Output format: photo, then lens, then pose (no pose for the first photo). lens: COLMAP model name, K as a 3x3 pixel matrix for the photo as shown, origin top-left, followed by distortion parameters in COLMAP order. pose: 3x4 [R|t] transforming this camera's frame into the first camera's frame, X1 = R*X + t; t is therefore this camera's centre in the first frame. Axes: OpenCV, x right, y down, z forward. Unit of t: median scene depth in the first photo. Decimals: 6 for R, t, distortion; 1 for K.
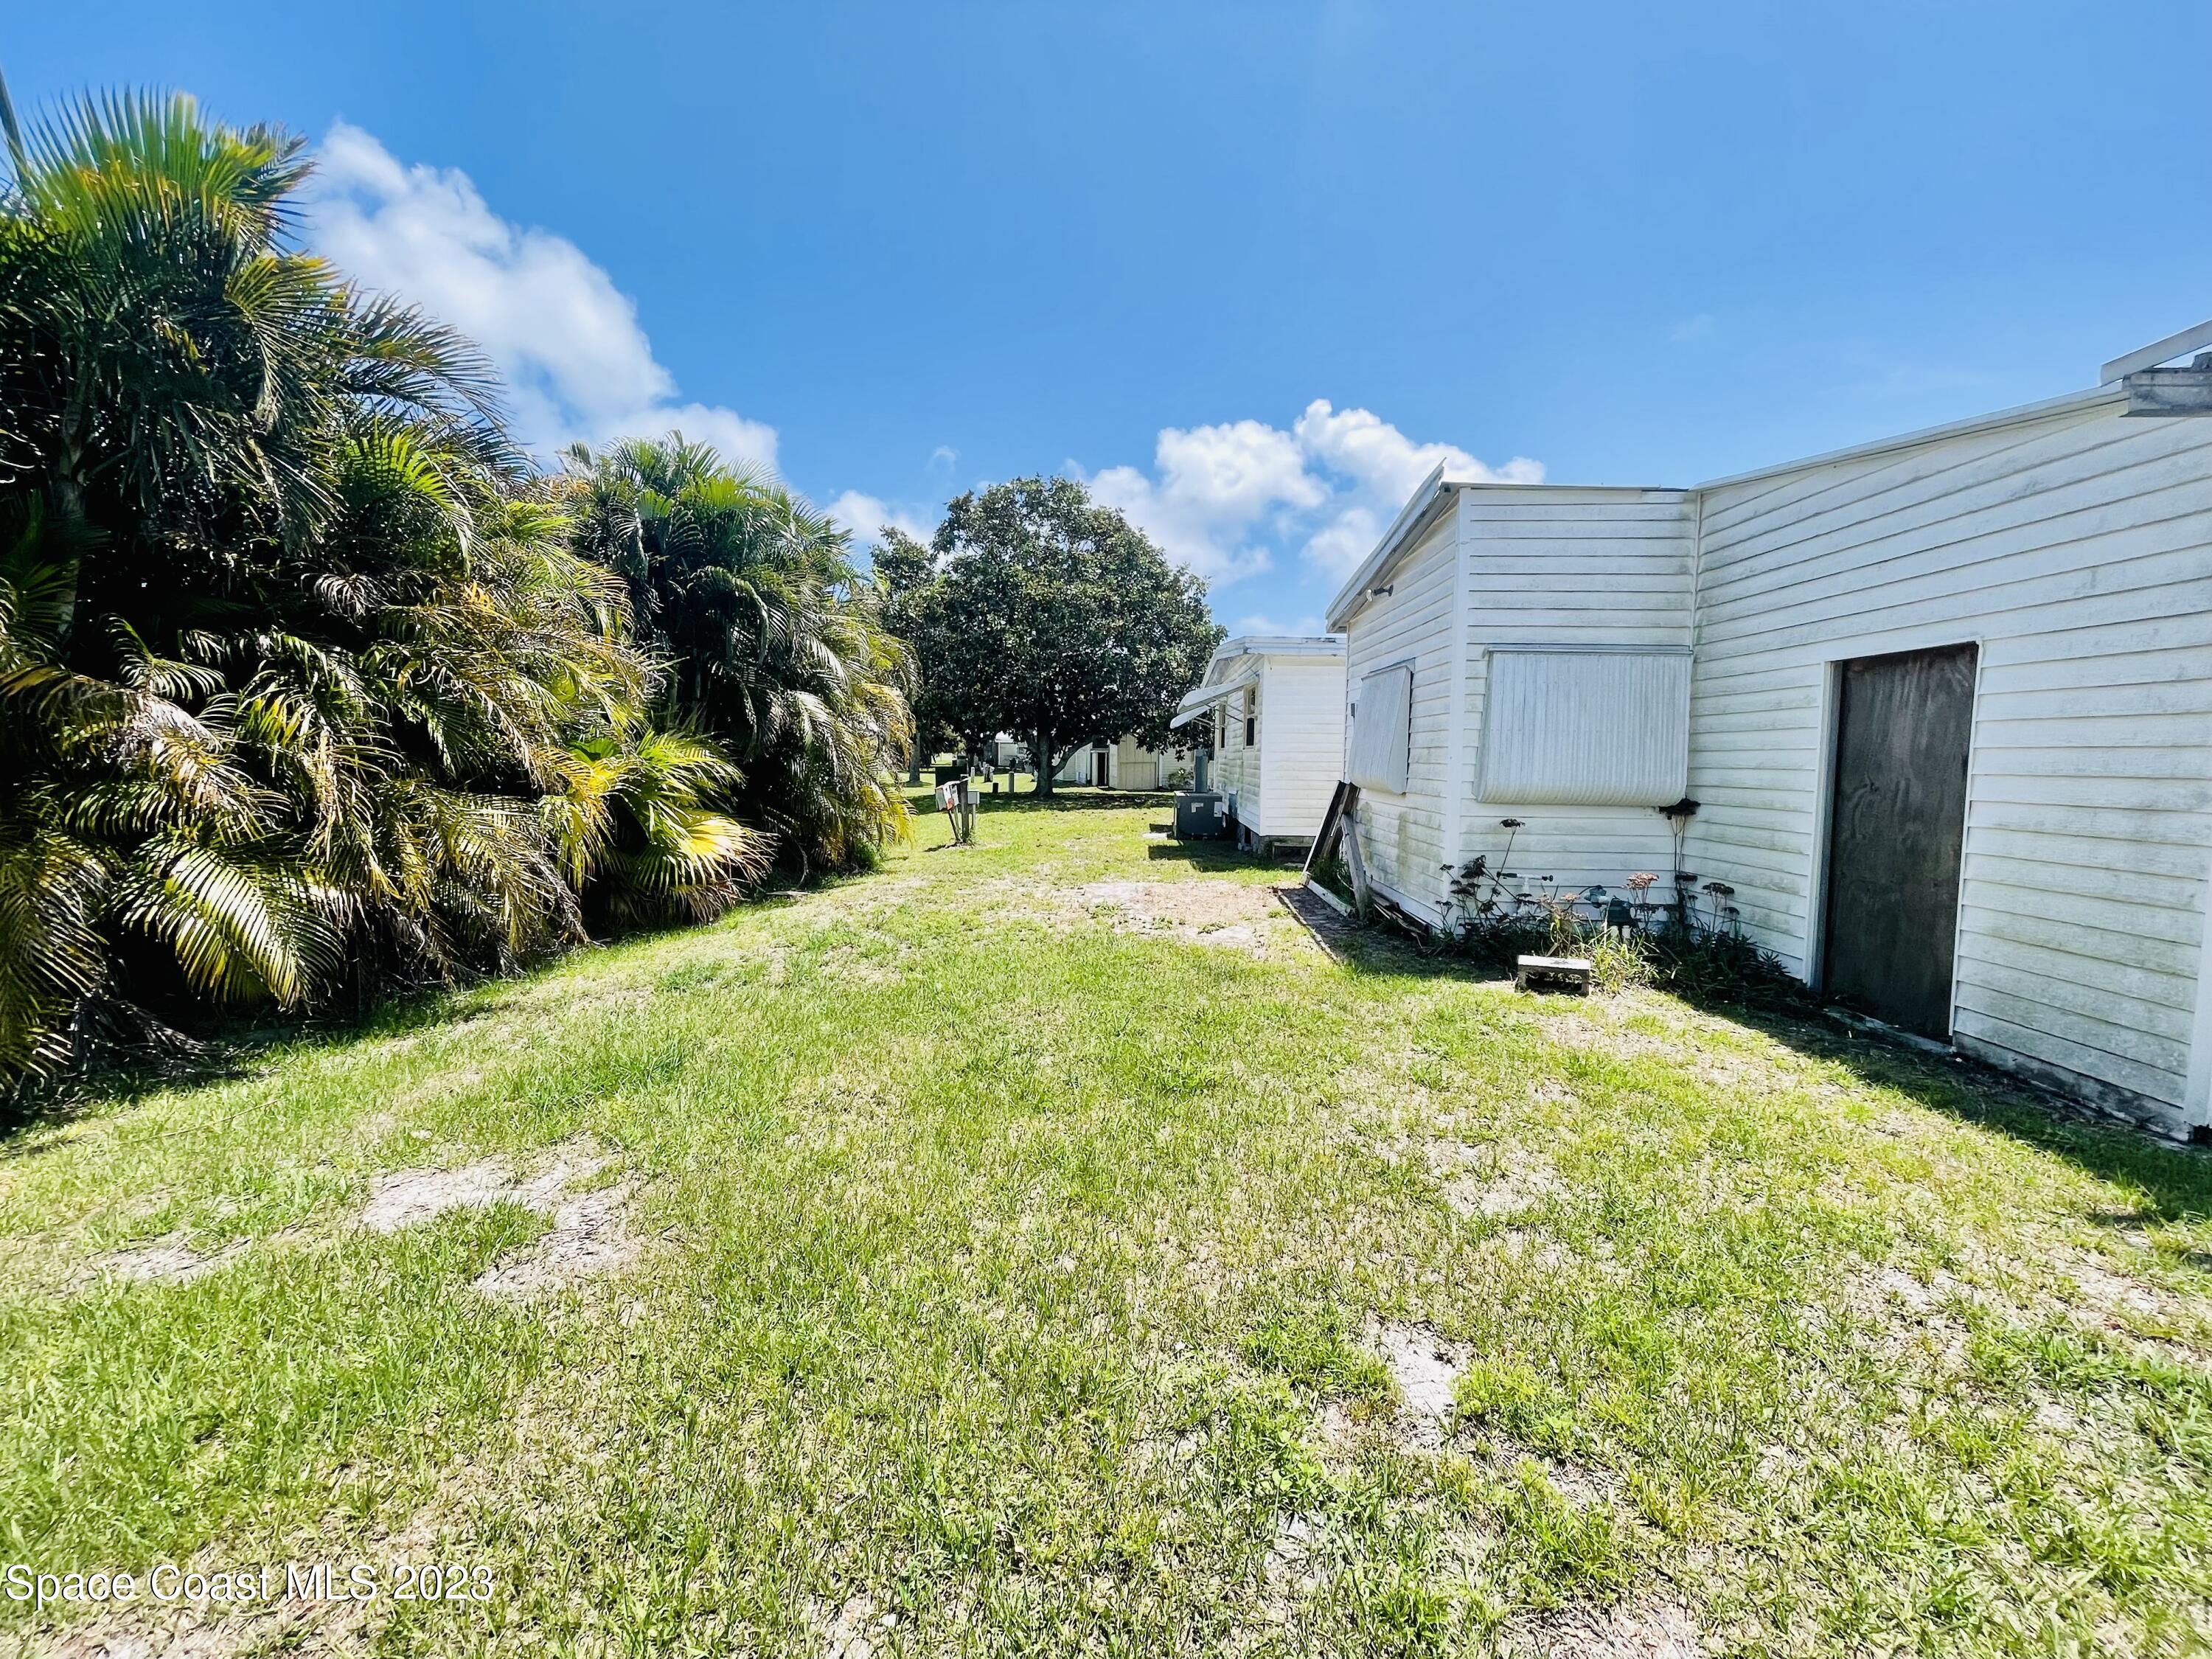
lens RADIAL K [[893.6, 0, 1106.0], [0, 893.6, 829.5], [0, 0, 1]] dist [0.072019, 0.000163]
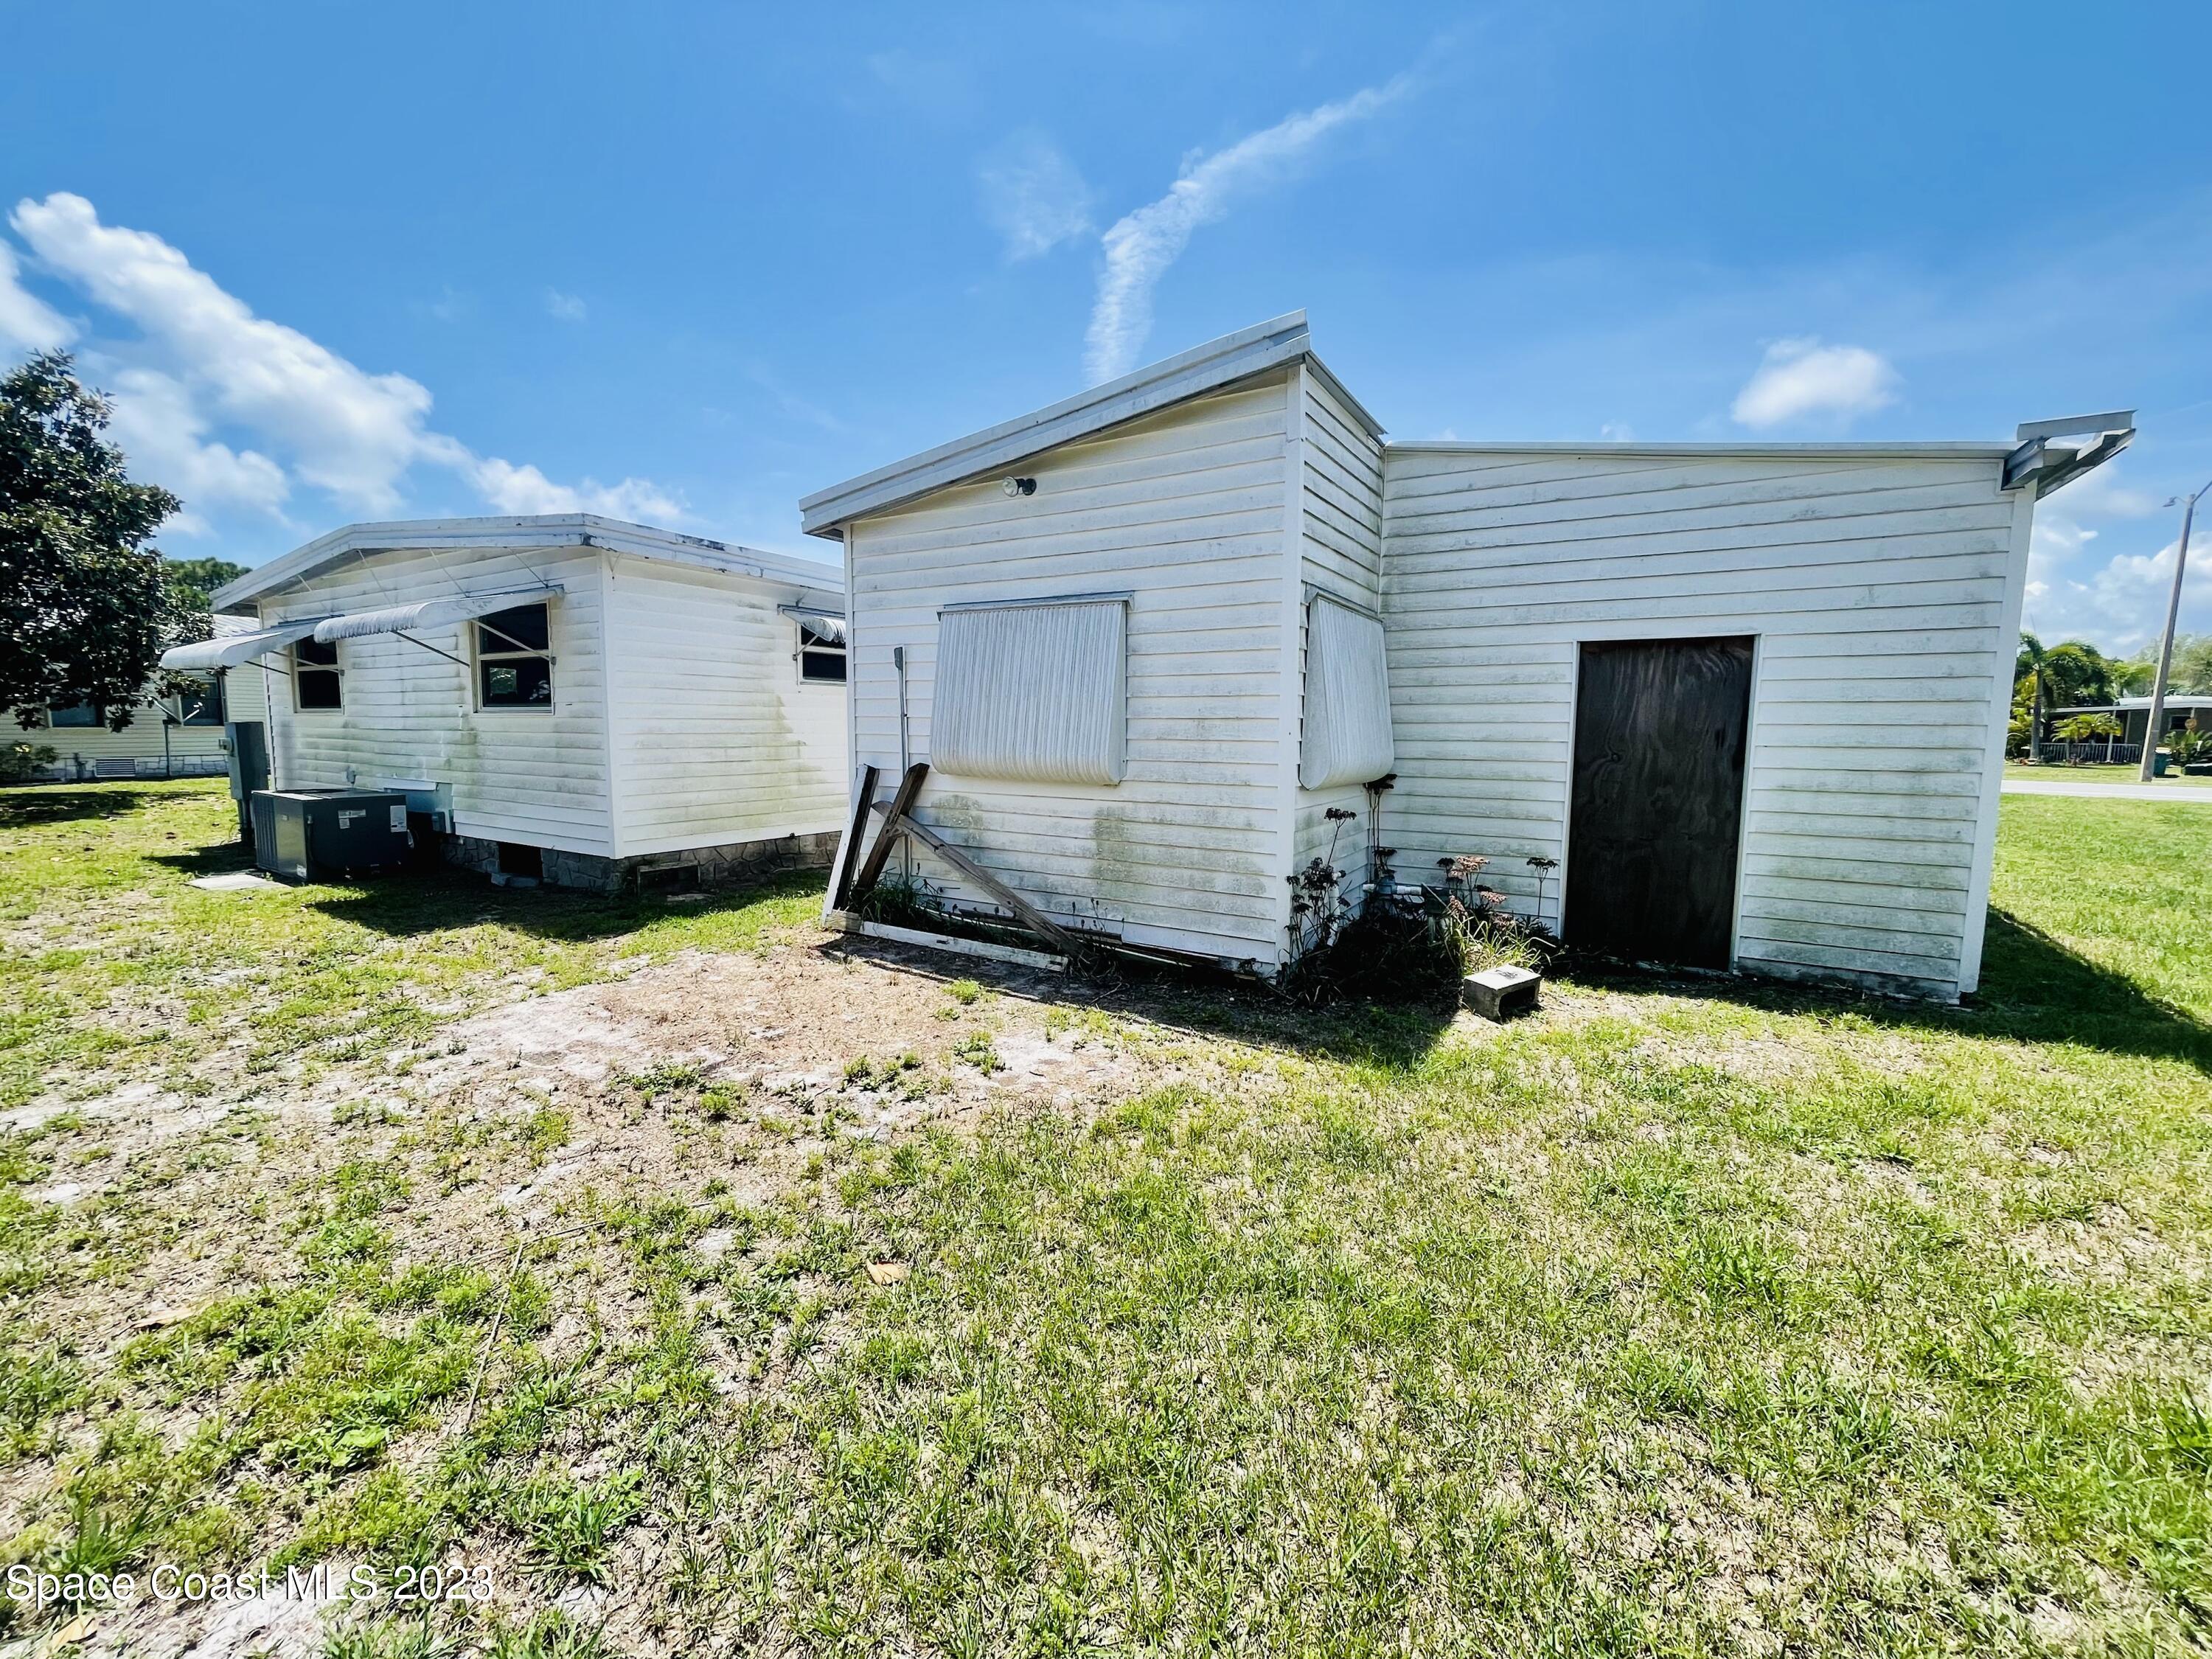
lens RADIAL K [[892.9, 0, 1104.3], [0, 892.9, 824.8], [0, 0, 1]] dist [-0.000449, 0.001143]
pose [[0.493601, -0.102997, 0.863568, -0.478846], [0.071513, 0.994407, 0.077727, -0.103467], [-0.866743, 0.023390, 0.498206, 1.131506]]
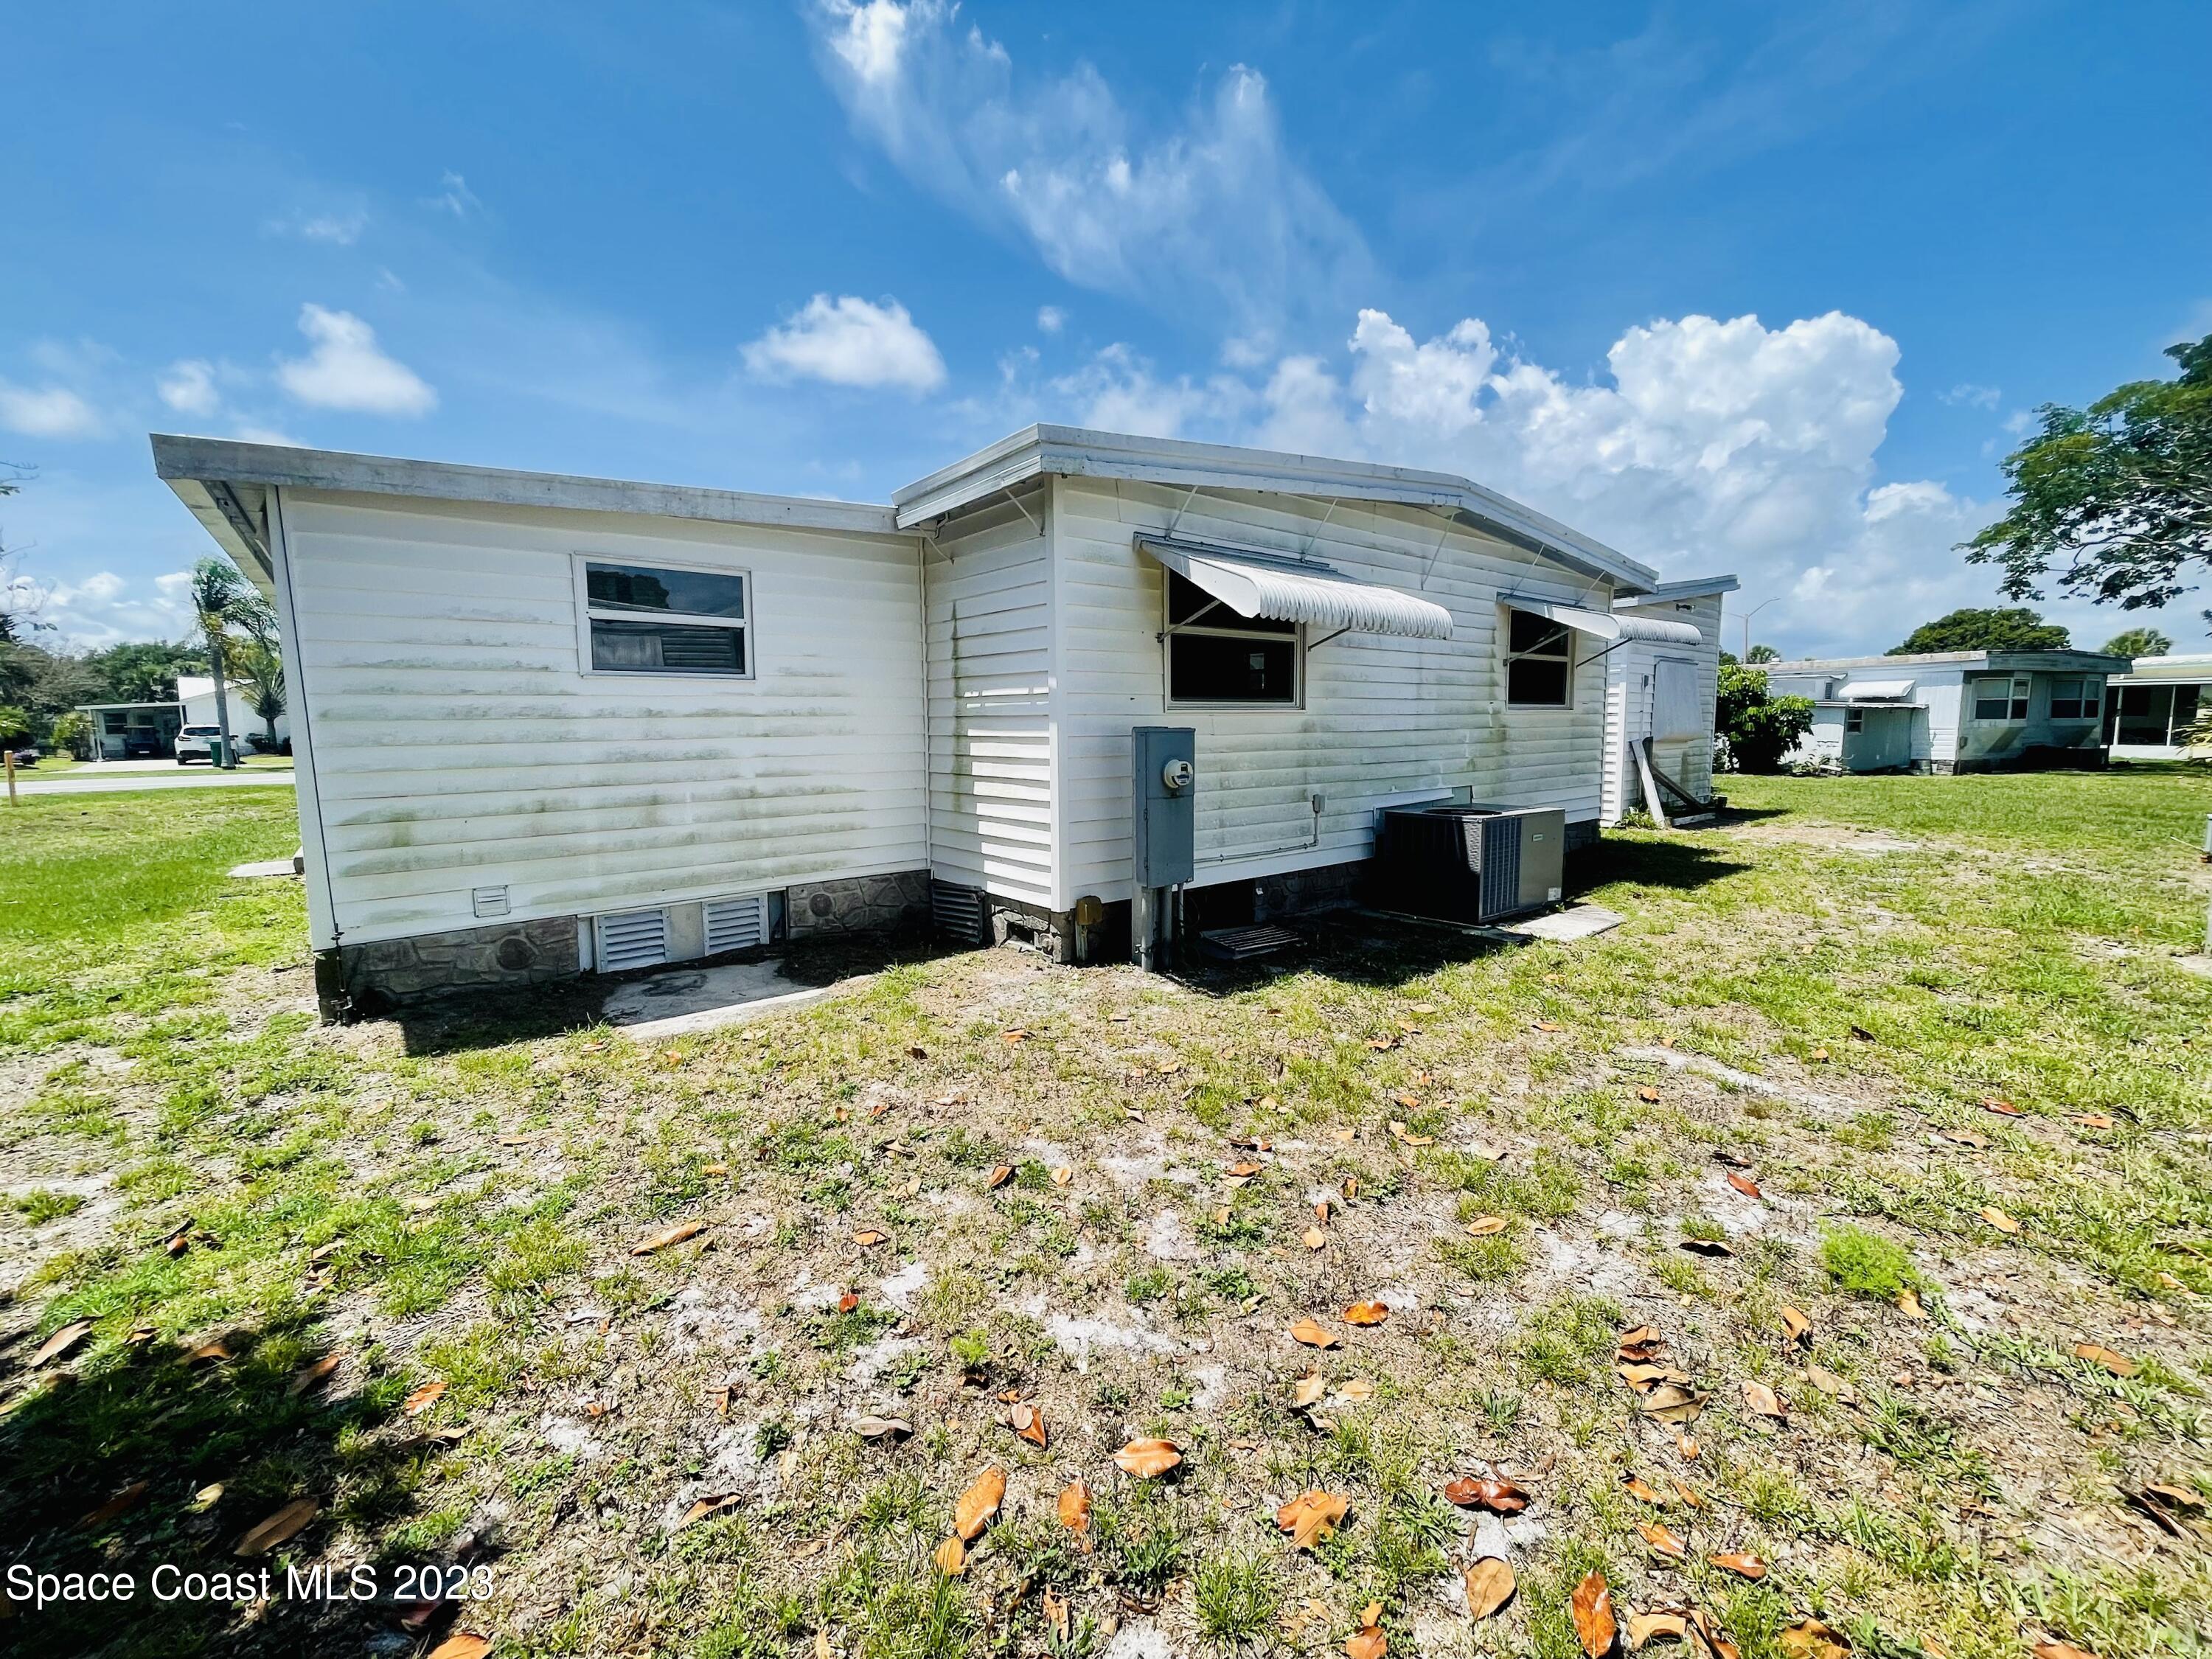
lens RADIAL K [[892.9, 0, 1104.3], [0, 892.9, 824.8], [0, 0, 1]] dist [-0.000449, 0.001143]
pose [[-0.655961, -0.088827, 0.749549, -0.372636], [0.069365, 0.981754, 0.177050, -0.415620], [-0.751600, 0.168131, -0.637832, 4.811007]]
